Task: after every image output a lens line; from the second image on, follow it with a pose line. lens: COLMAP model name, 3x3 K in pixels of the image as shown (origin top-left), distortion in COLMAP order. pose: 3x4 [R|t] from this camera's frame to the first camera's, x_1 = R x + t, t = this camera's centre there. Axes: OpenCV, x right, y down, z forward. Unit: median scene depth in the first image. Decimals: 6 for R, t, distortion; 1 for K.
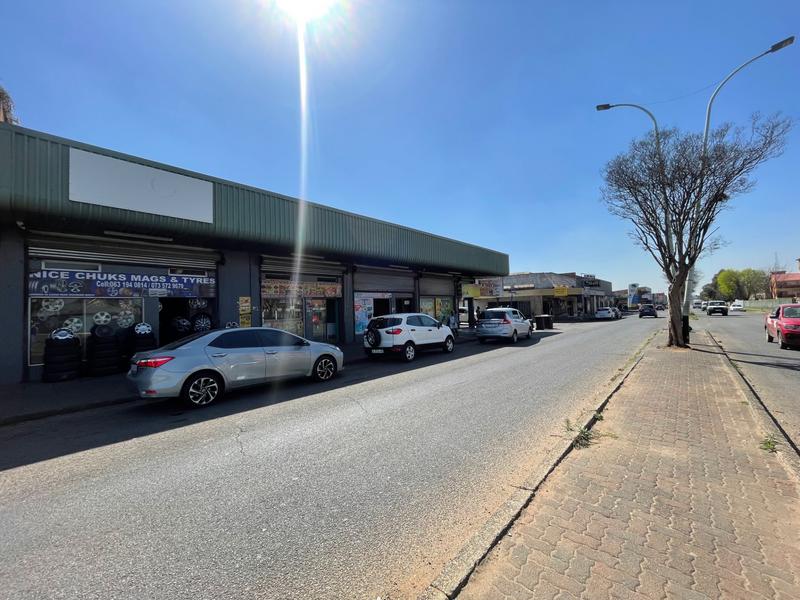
lens RADIAL K [[325.1, 0, 398.4], [0, 325.1, 300.0], [0, 0, 1]] dist [-0.002079, 0.000853]
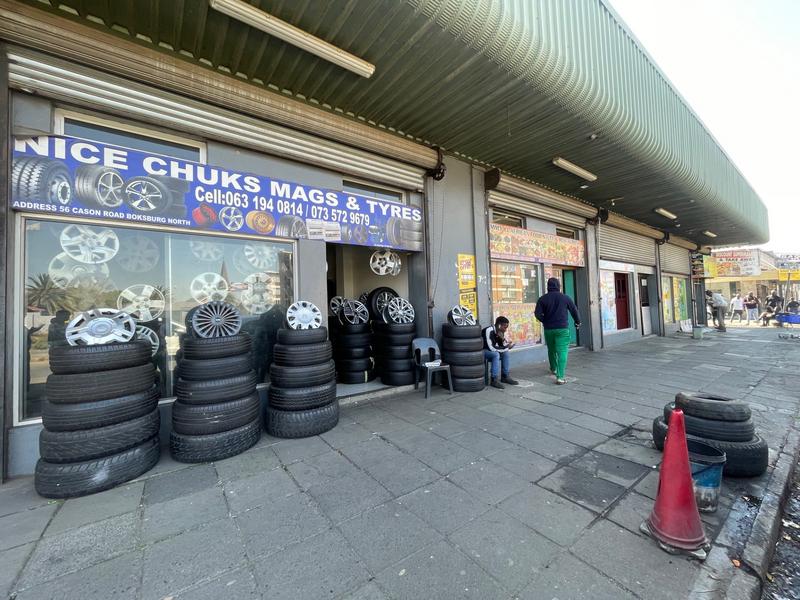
lens RADIAL K [[325.1, 0, 400.6], [0, 325.1, 300.4], [0, 0, 1]] dist [-0.002079, 0.000853]
pose [[0.979185, 0.003098, -0.202947, -0.605890], [0.000388, 0.999853, 0.017136, 0.064174], [0.202970, -0.016858, 0.979040, 0.662164]]
